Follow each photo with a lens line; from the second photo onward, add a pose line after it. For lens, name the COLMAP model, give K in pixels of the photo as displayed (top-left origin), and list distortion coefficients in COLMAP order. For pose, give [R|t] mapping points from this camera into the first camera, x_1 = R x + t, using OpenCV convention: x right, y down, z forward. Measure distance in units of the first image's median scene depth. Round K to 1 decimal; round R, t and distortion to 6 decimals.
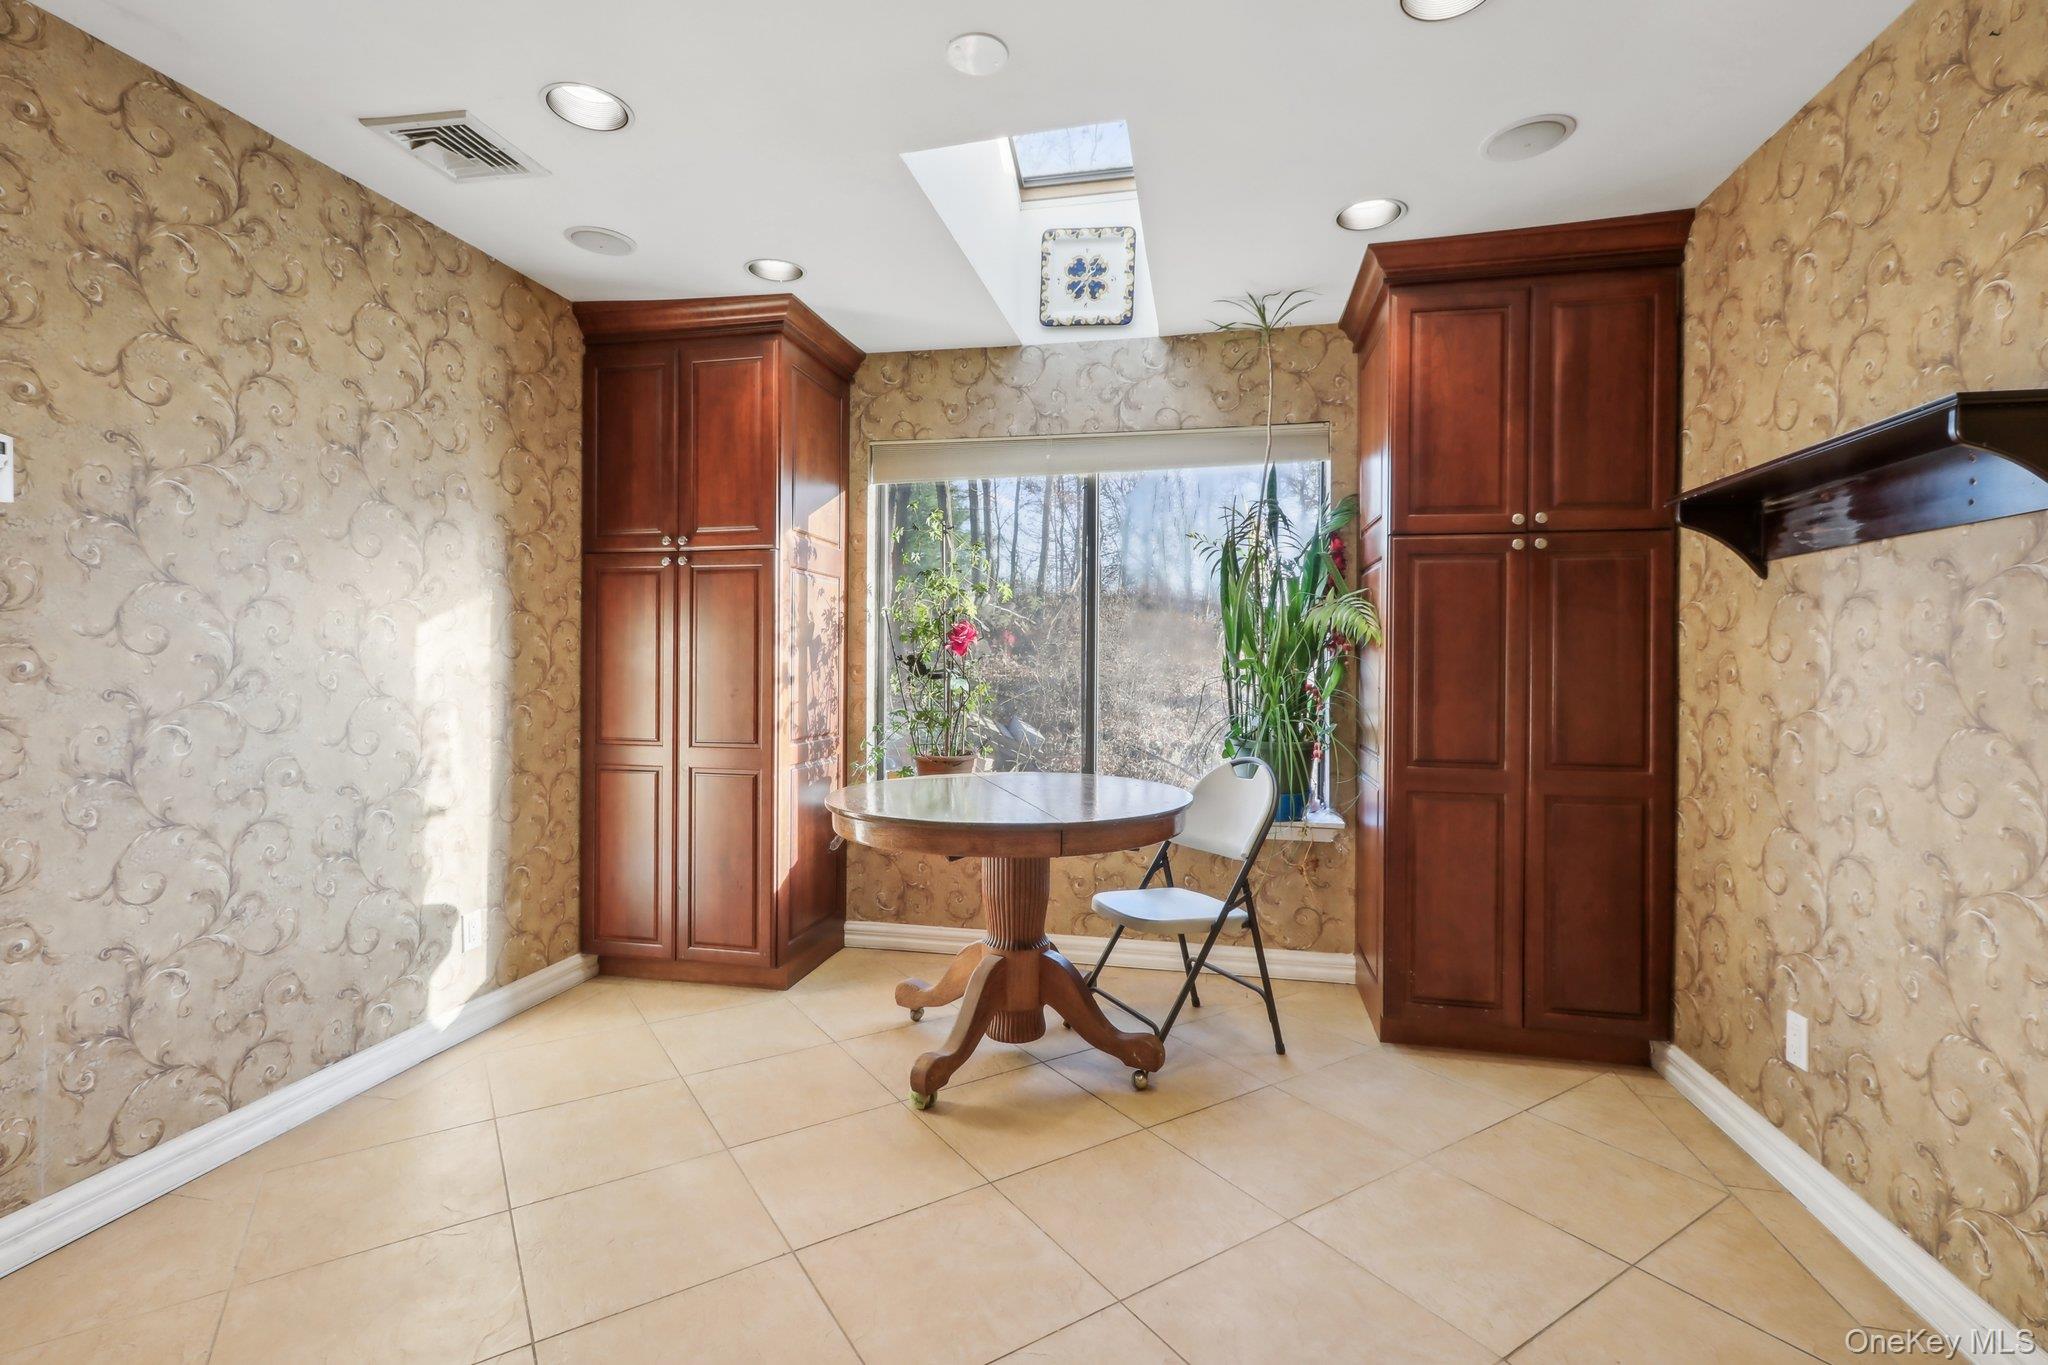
lens RADIAL K [[929.4, 0, 997.8], [0, 929.4, 680.4], [0, 0, 1]] dist [0.000232, 0.002252]
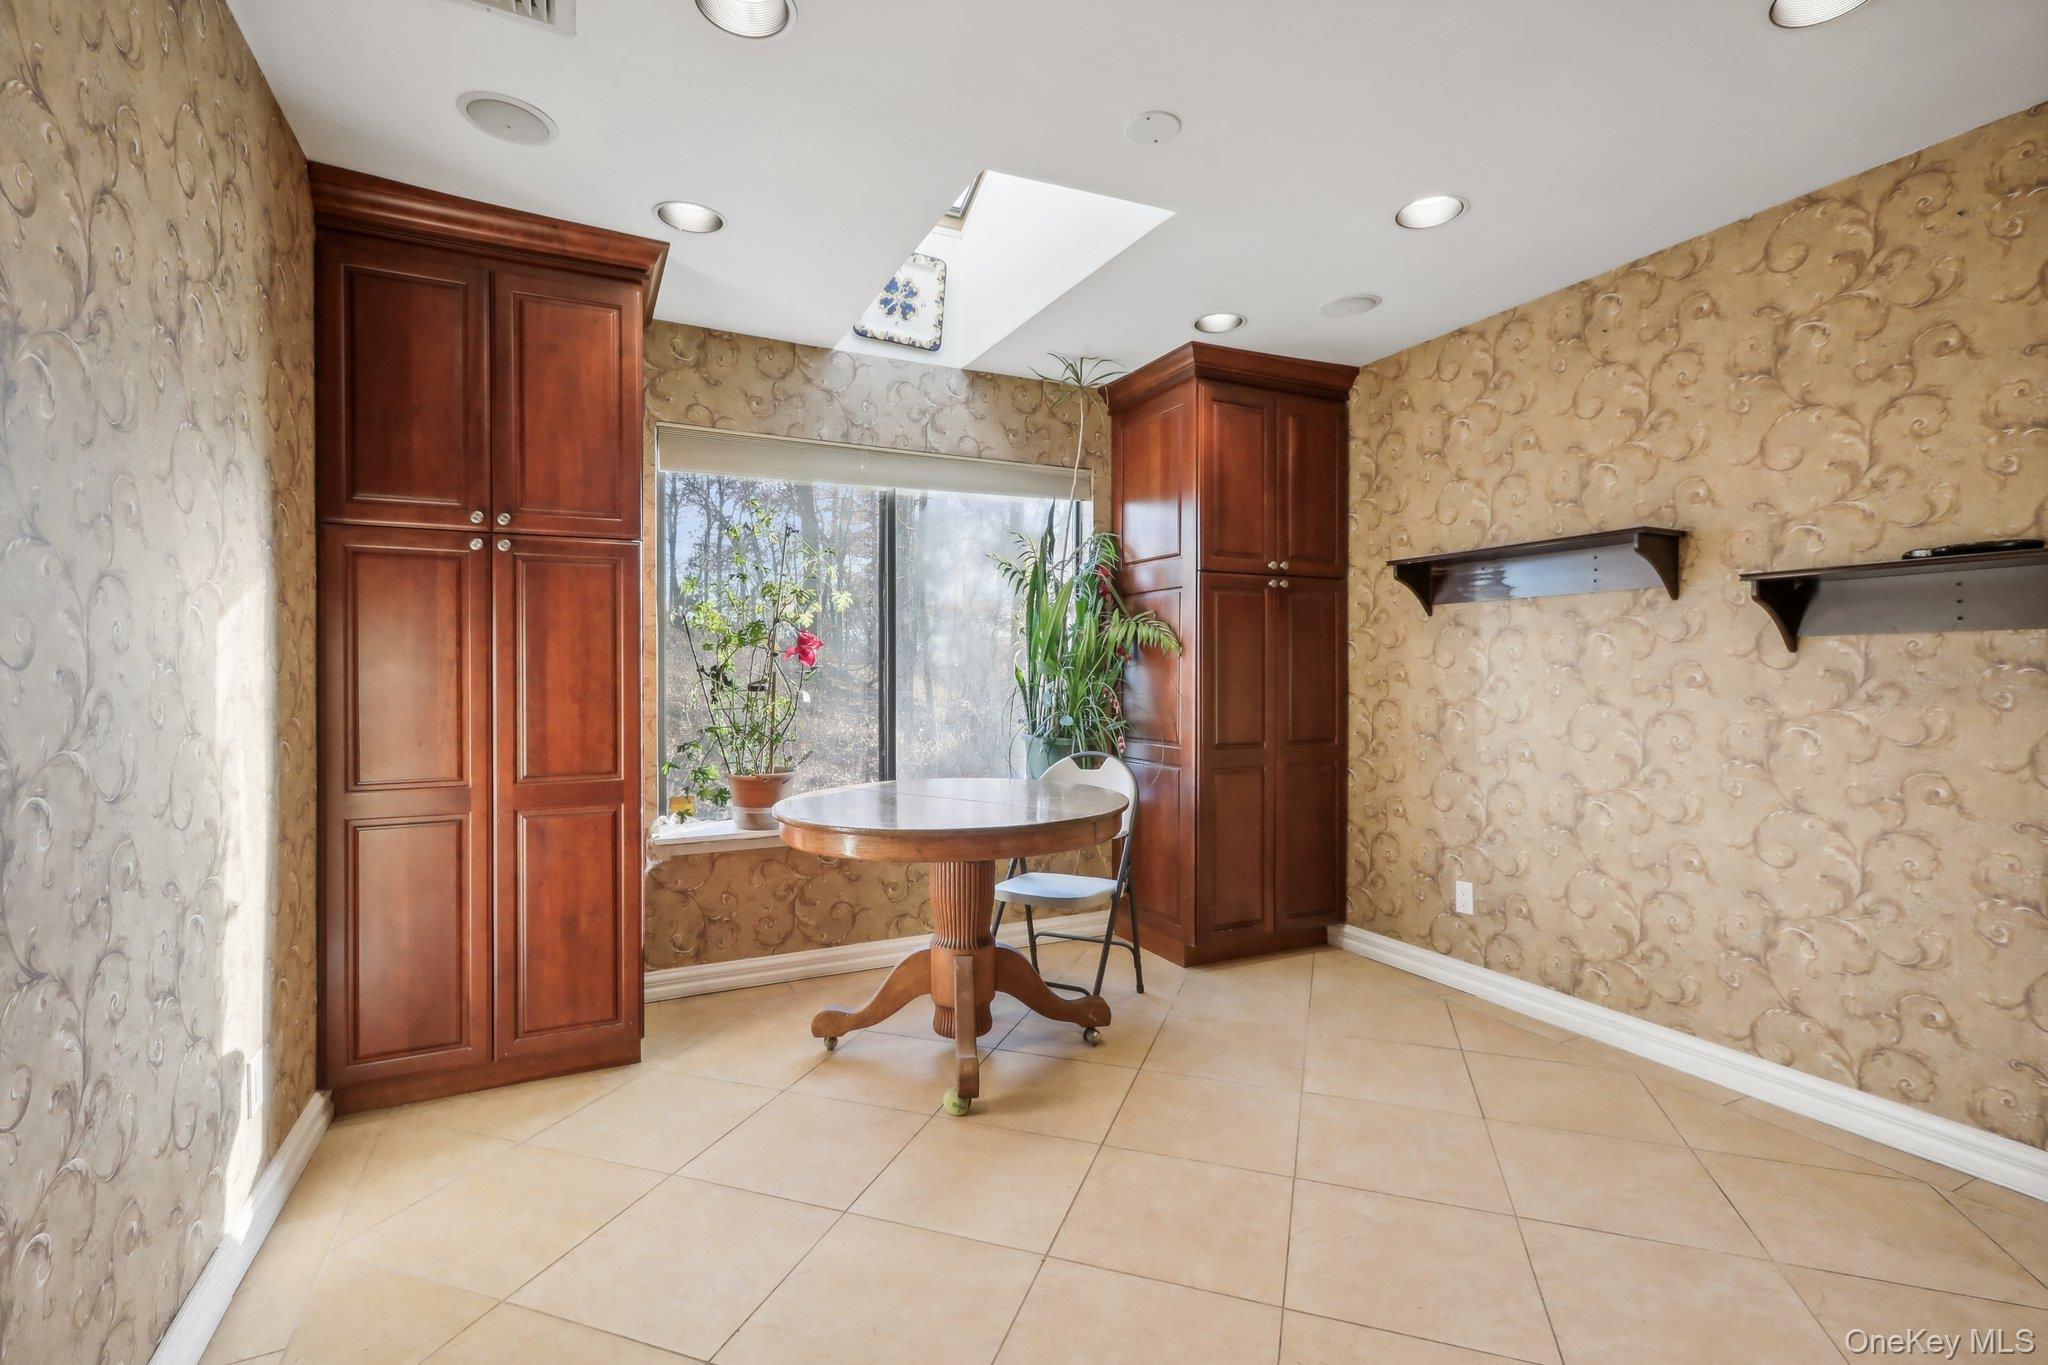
lens RADIAL K [[929.4, 0, 1022.9], [0, 929.4, 697.2], [0, 0, 1]] dist [0.000232, 0.002252]
pose [[0.785634, -0.024170, 0.618219, -0.567746], [0.020133, 0.999706, 0.013500, -0.004309], [-0.618363, 0.001841, 0.785890, 0.142905]]
